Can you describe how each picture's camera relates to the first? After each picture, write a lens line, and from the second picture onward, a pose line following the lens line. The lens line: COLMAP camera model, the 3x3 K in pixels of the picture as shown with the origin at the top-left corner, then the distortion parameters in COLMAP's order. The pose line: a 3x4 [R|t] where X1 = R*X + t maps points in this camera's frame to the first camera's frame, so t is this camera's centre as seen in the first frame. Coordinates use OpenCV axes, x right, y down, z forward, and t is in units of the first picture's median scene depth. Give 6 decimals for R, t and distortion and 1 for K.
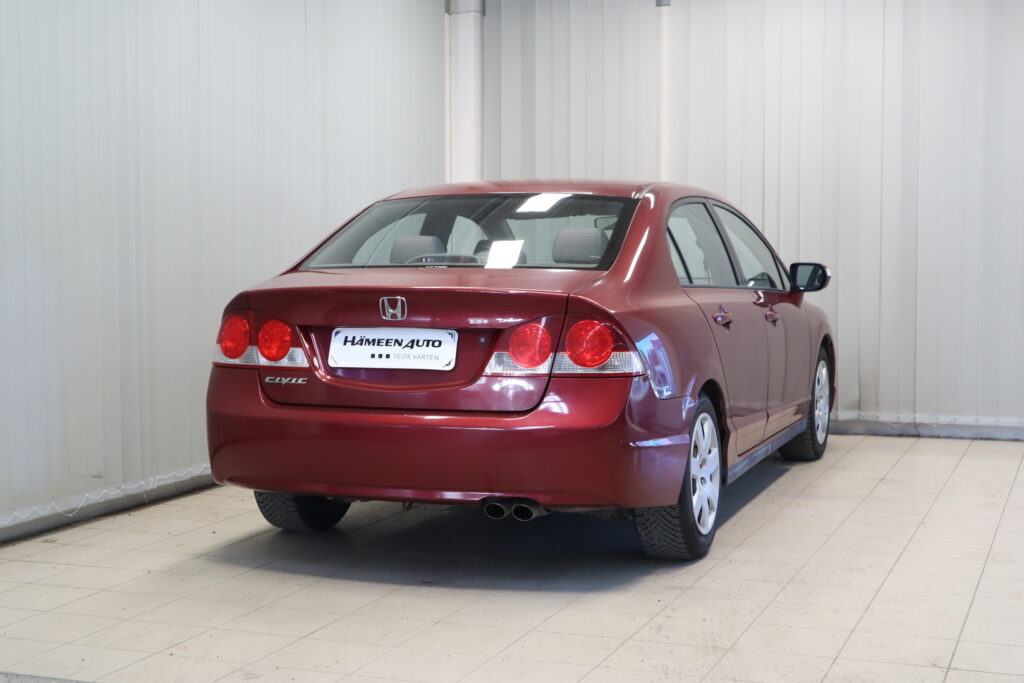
lens RADIAL K [[1670.4, 0, 510.4], [0, 1670.4, 343.0], [0, 0, 1]] dist [-0.155096, 0.000000]
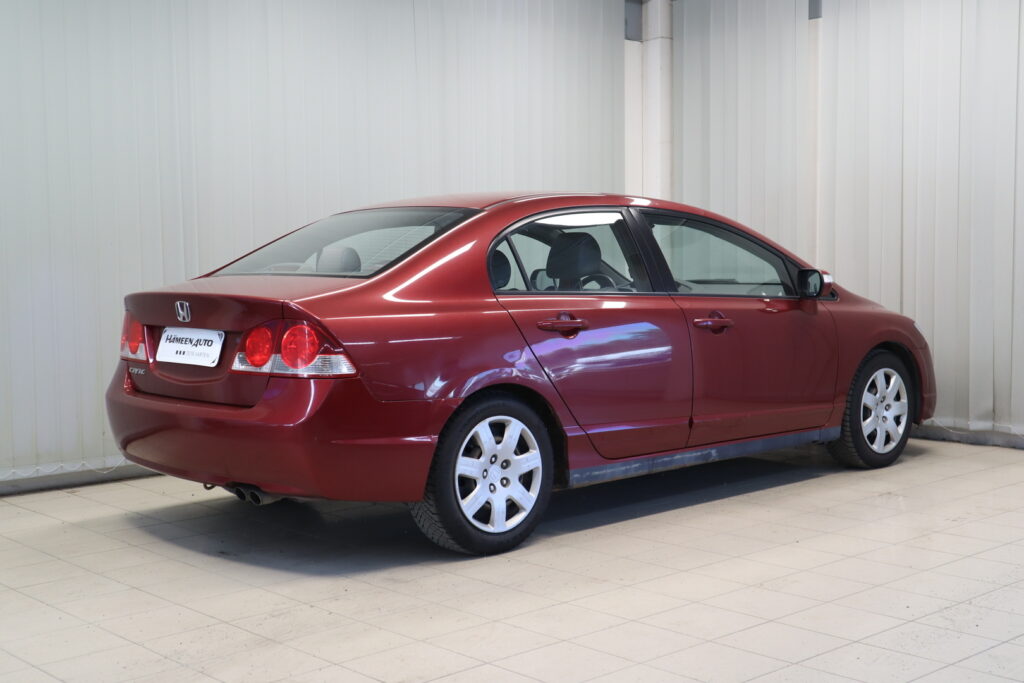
lens RADIAL K [[1406.4, 0, 514.9], [0, 1406.4, 339.8], [0, 0, 1]] dist [-0.079964, 0.000000]
pose [[0.889714, 0.021540, -0.456010, 0.556423], [-0.019940, 0.999767, 0.008322, -0.013490], [0.456083, 0.001688, 0.889936, 0.248099]]
